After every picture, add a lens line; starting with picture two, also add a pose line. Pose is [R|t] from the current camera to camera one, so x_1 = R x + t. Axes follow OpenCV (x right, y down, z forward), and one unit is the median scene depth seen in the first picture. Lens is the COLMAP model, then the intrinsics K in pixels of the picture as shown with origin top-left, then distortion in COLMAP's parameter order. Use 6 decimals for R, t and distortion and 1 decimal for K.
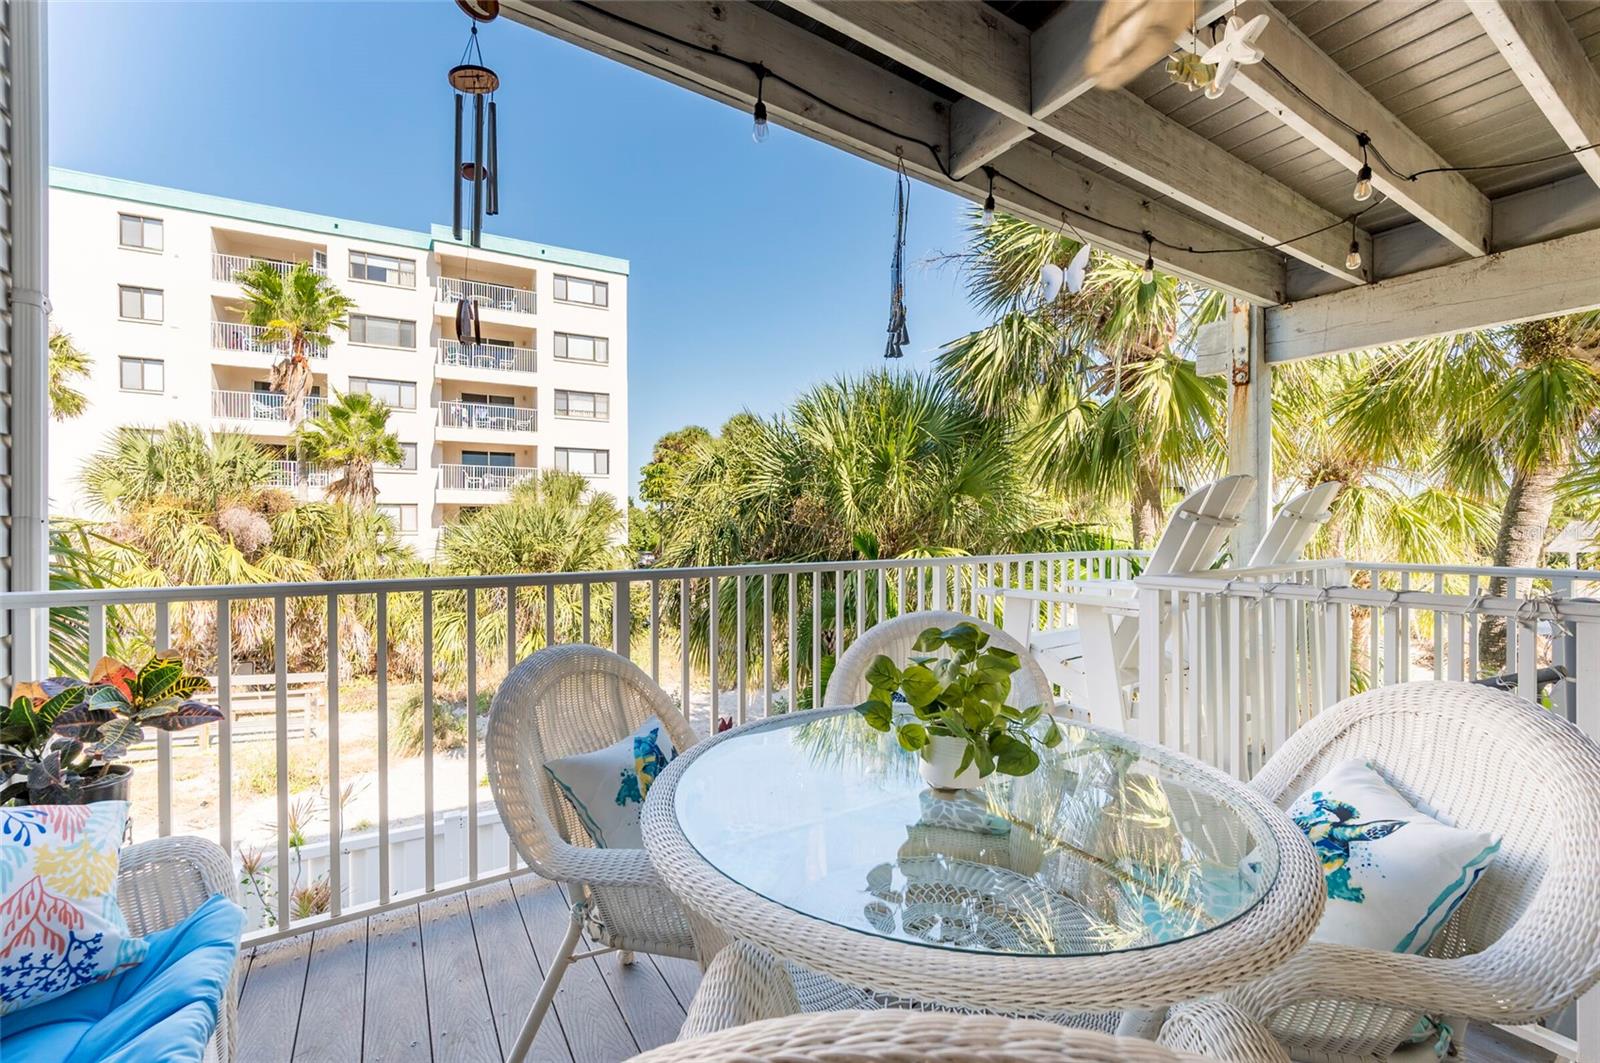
lens RADIAL K [[655.7, 0, 789.7], [0, 655.7, 531.8], [0, 0, 1]] dist [-0.003313, -0.000263]
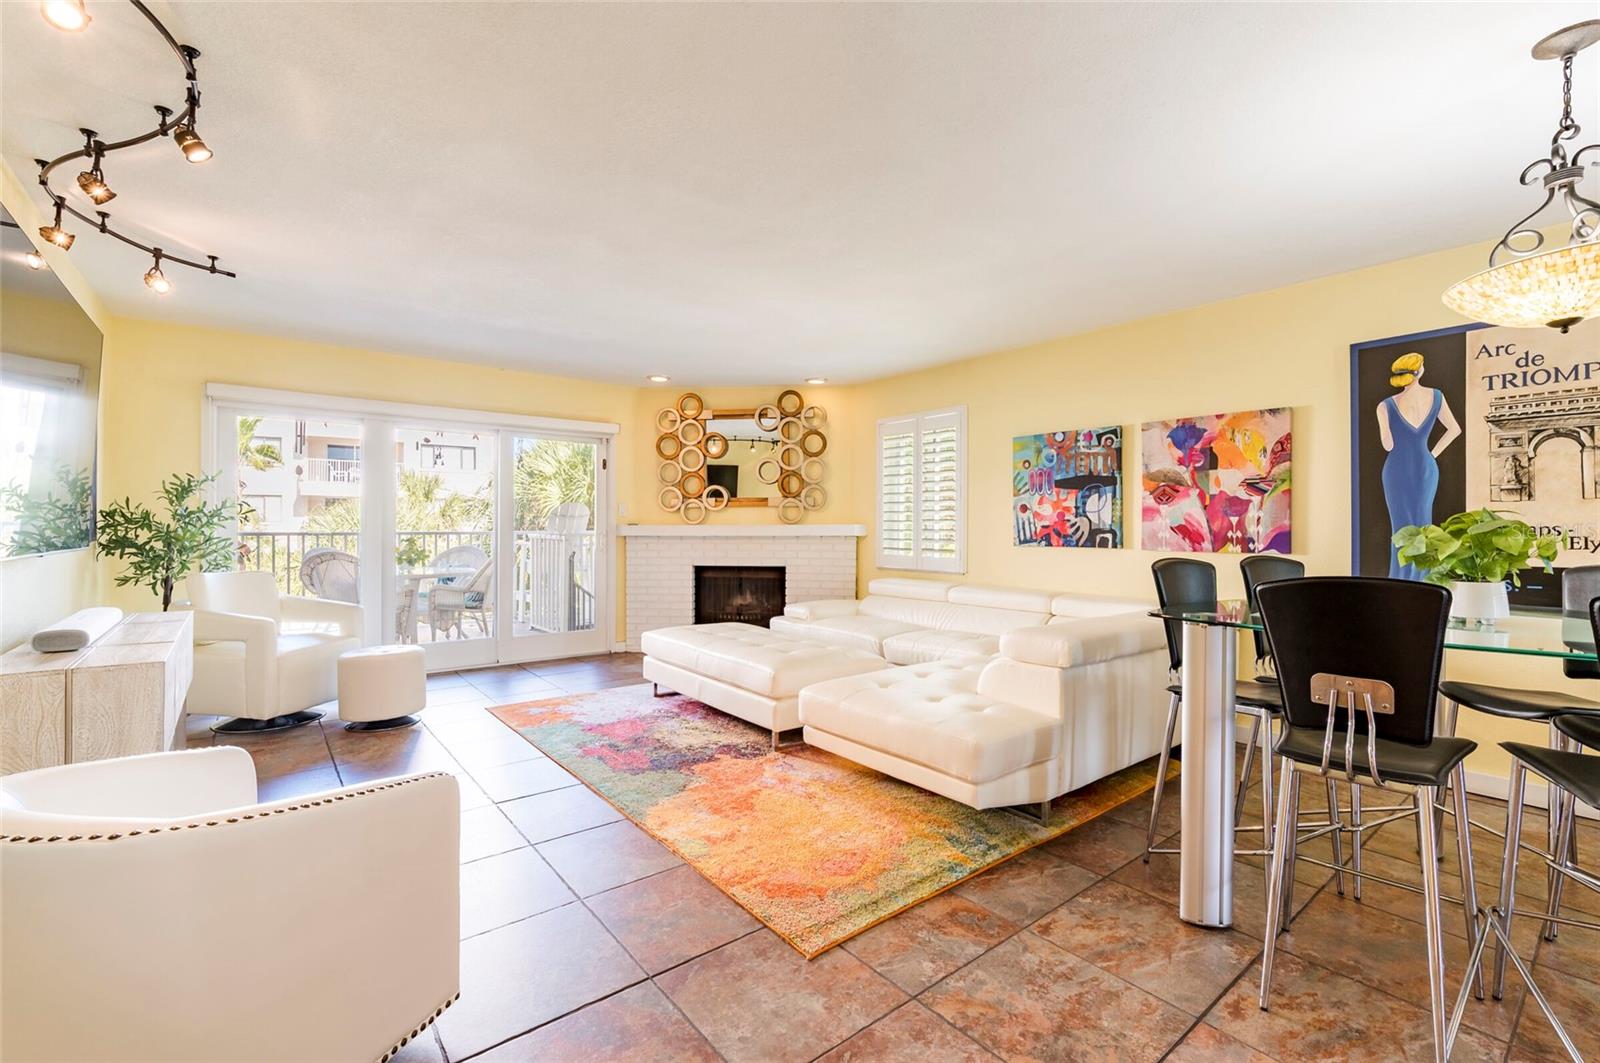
lens RADIAL K [[691.2, 0, 799.5], [0, 691.2, 533.0], [0, 0, 1]] dist [0.004883, 0.000234]
pose [[0.992438, 0.004937, 0.122647, 0.125771], [-0.006491, 0.999904, 0.012273, 0.000567], [-0.122575, -0.012976, 0.992374, -0.226428]]
